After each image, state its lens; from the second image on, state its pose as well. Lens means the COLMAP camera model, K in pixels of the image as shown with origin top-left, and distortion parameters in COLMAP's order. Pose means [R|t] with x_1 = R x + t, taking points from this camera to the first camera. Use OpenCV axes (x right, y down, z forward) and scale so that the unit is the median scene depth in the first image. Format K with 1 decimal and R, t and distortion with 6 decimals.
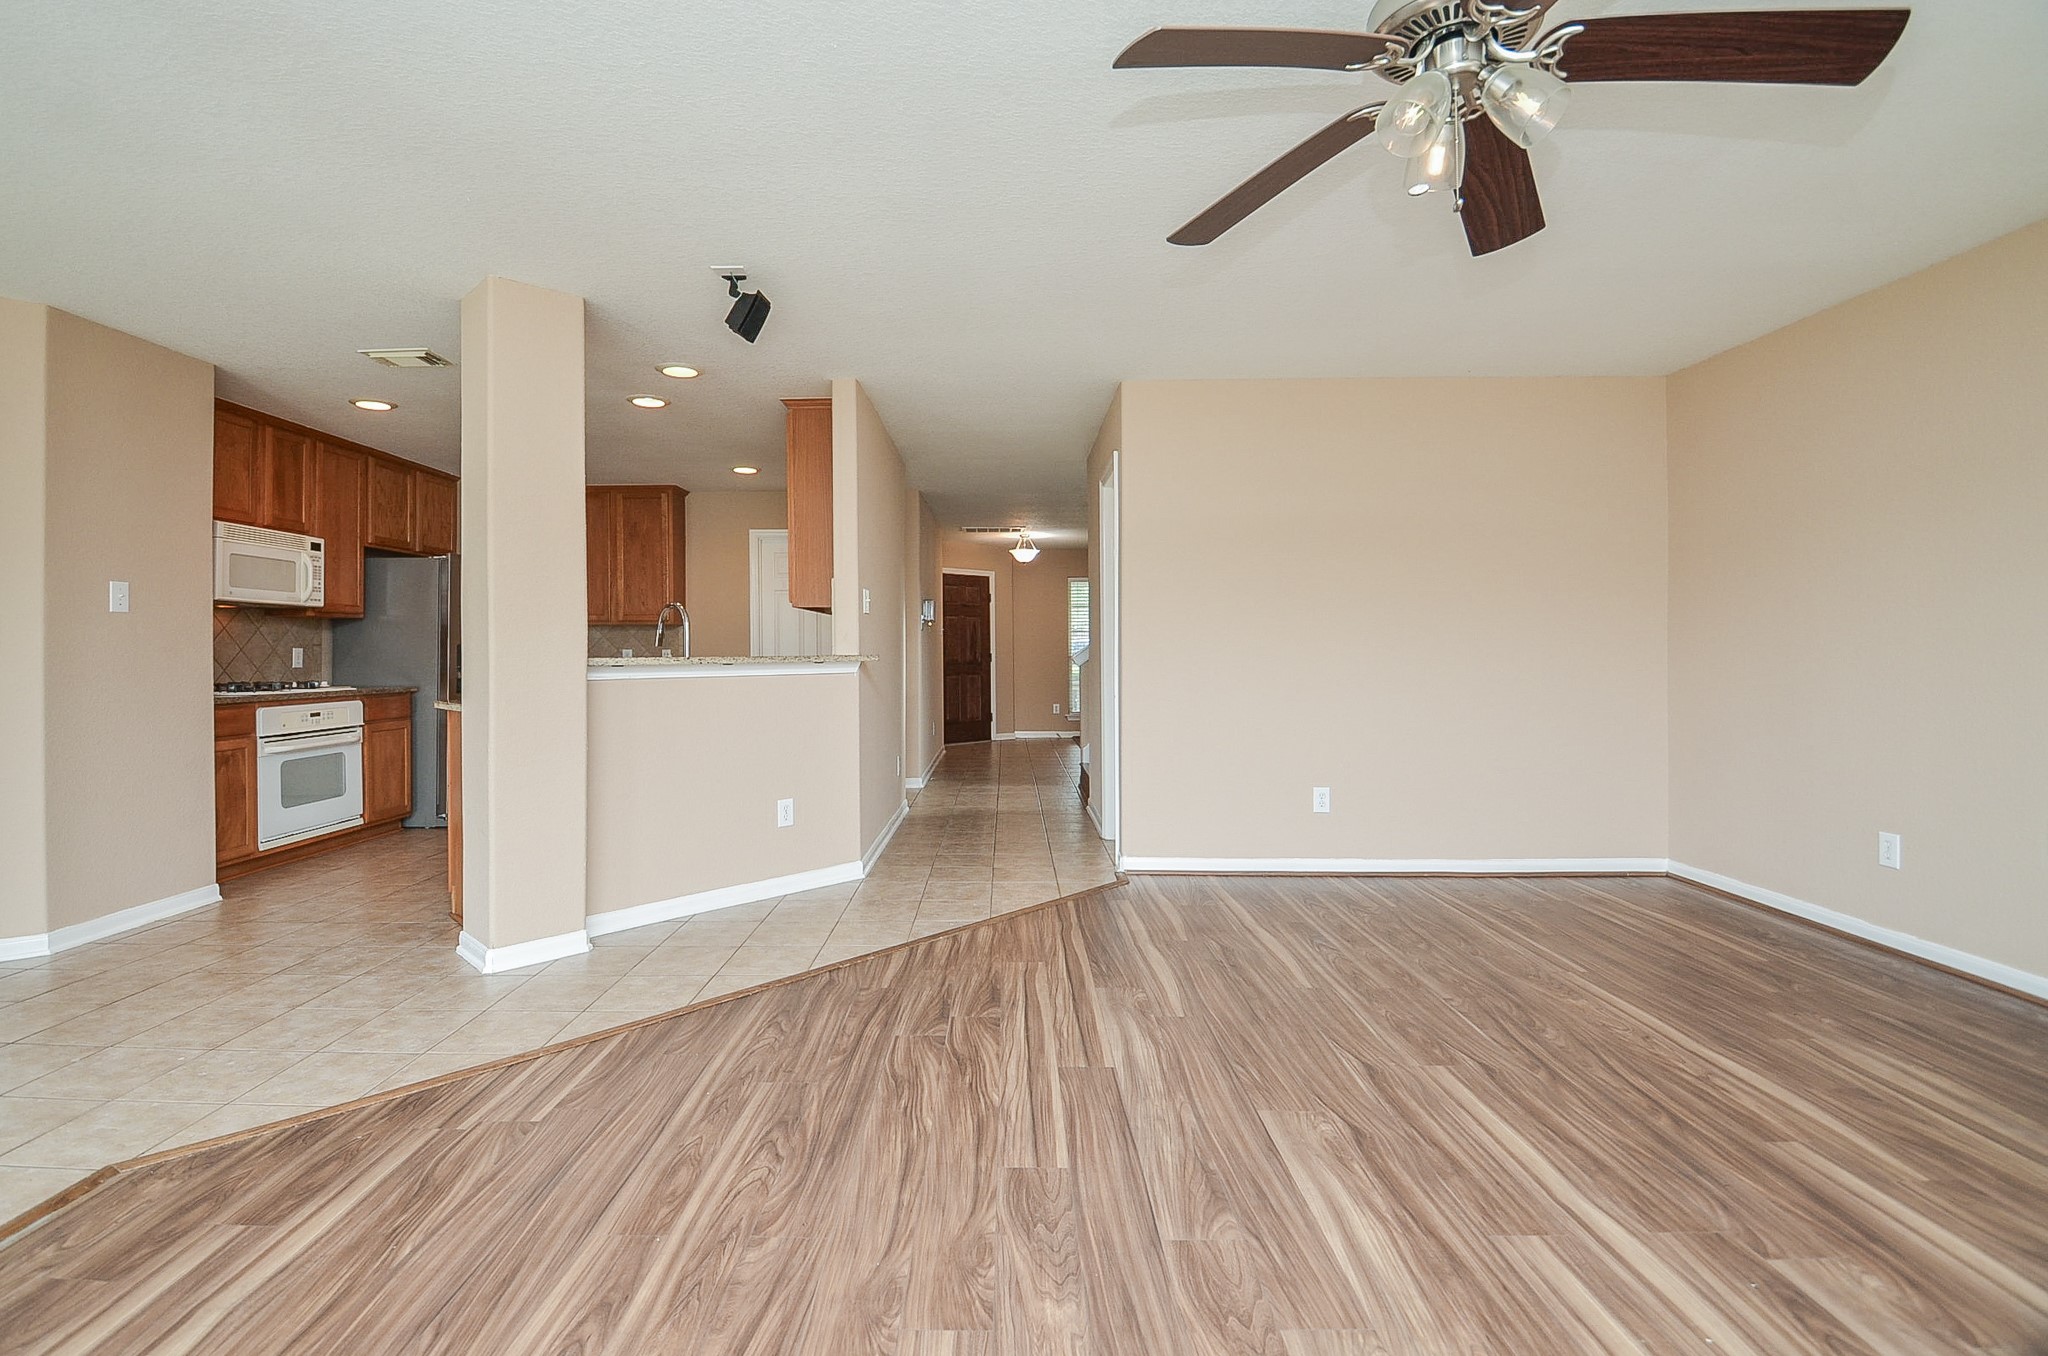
lens RADIAL K [[918.9, 0, 1004.8], [0, 918.9, 627.3], [0, 0, 1]] dist [0.016358, -0.026875]
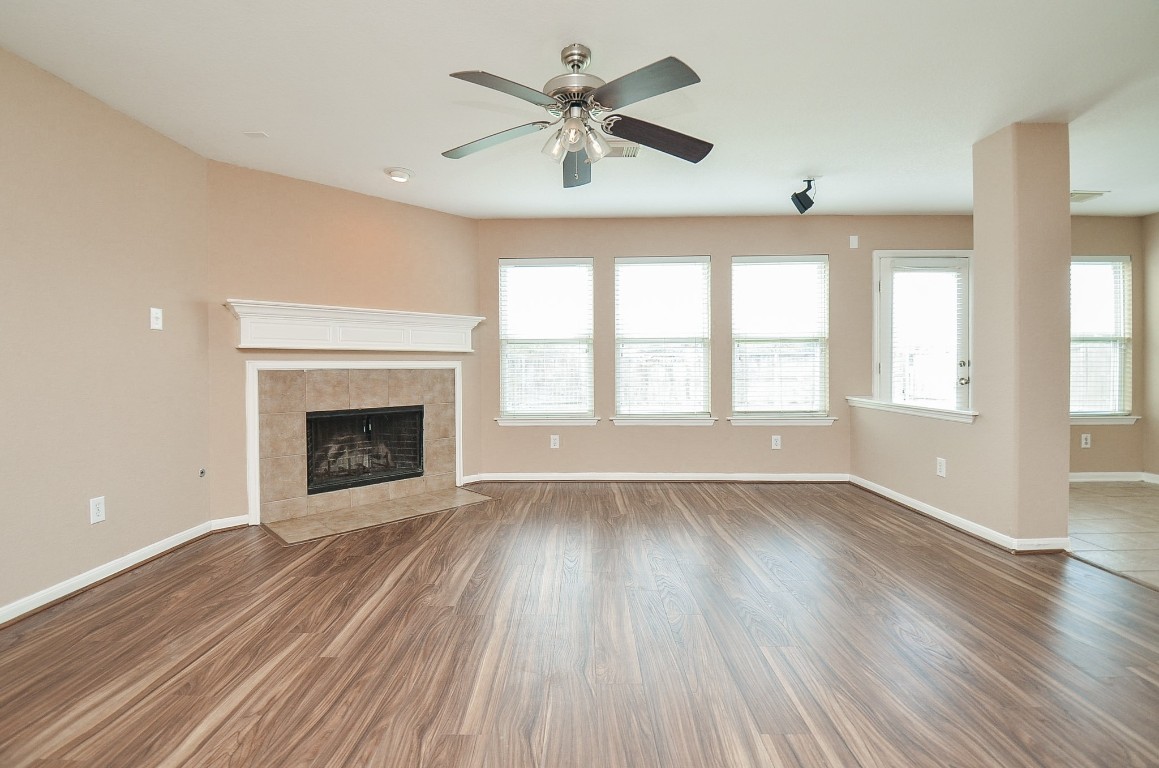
lens RADIAL K [[514.8, 0, 575.0], [0, 514.8, 370.9], [0, 0, 1]] dist [0.027488, -0.026163]
pose [[-0.999785, 0.008910, 0.018719, 0.220199], [0.008611, 0.999835, -0.015981, 0.037869], [-0.018858, -0.015816, -0.999697, 1.107796]]
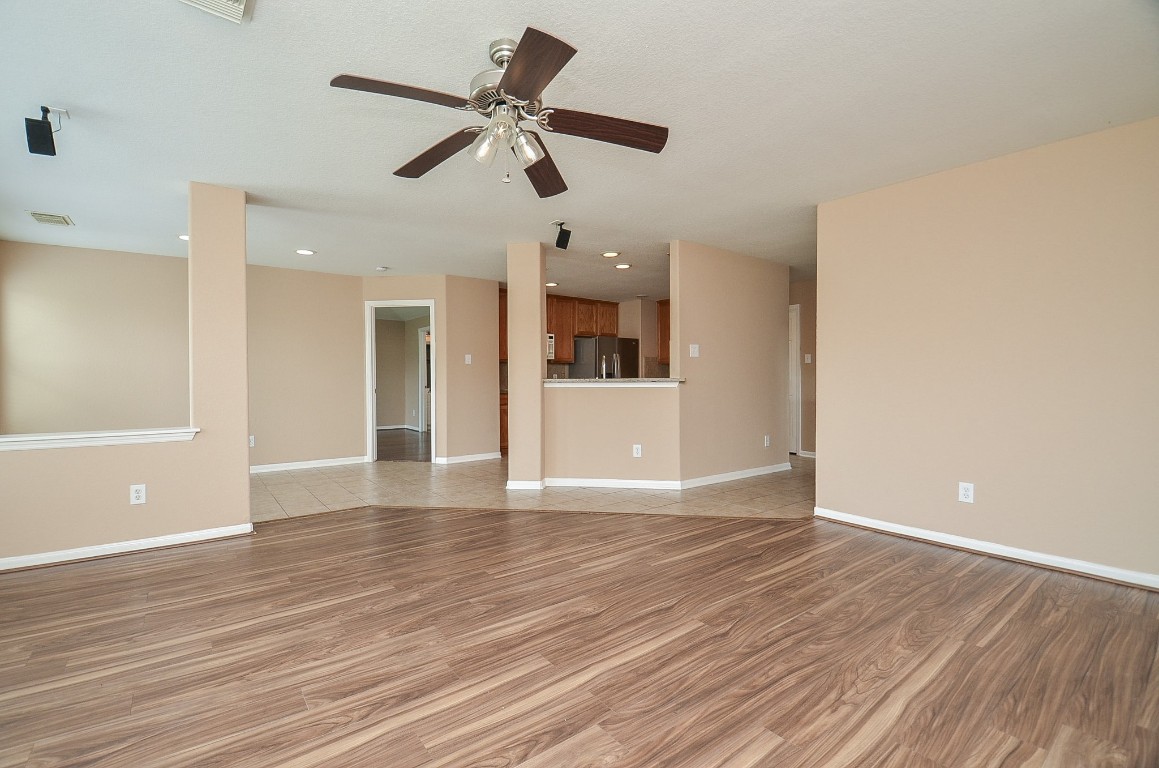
lens RADIAL K [[520.0, 0, 568.6], [0, 520.0, 355.3], [0, 0, 1]] dist [0.016358, -0.026875]
pose [[0.602814, -0.033778, -0.797167, 0.748287], [0.023290, 0.999423, -0.024736, 0.005939], [0.797542, -0.003655, 0.603252, 0.162185]]
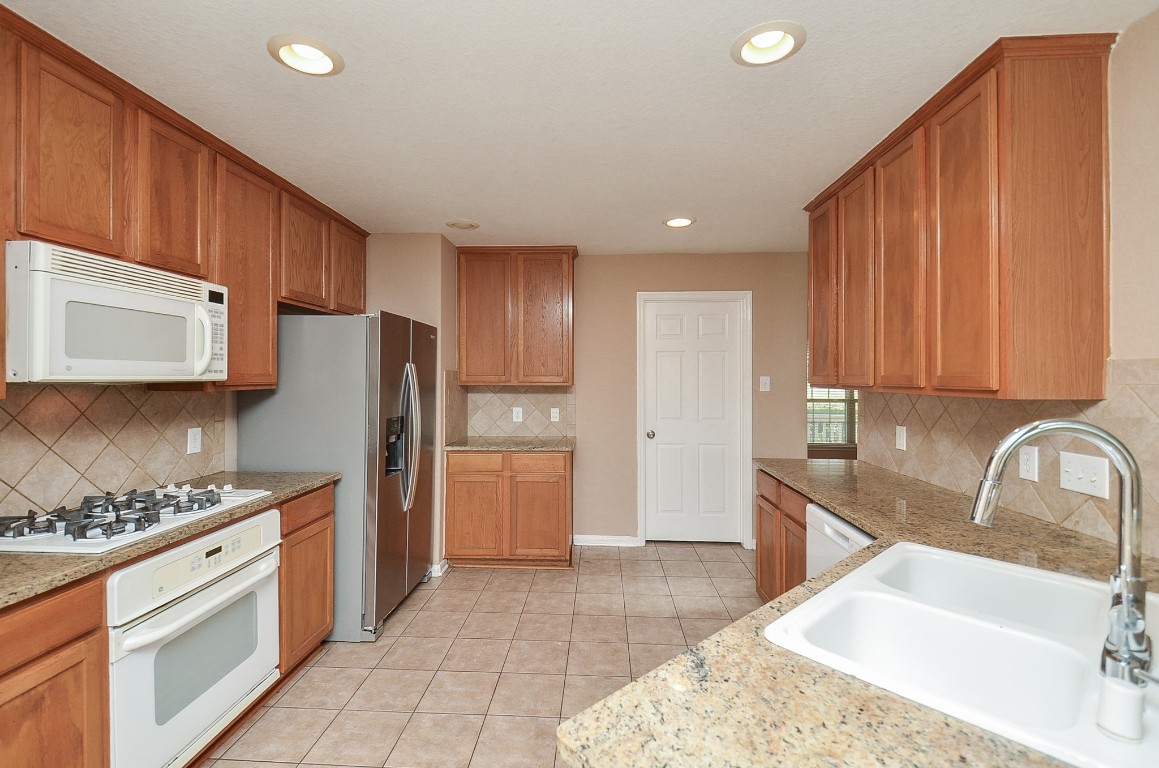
lens RADIAL K [[514.8, 0, 575.0], [0, 514.8, 370.9], [0, 0, 1]] dist [0.027488, -0.026163]
pose [[0.997920, 0.010277, -0.063644, -0.648294], [-0.009213, 0.999813, 0.016983, -0.057841], [0.063807, -0.016361, 0.997828, 0.896451]]
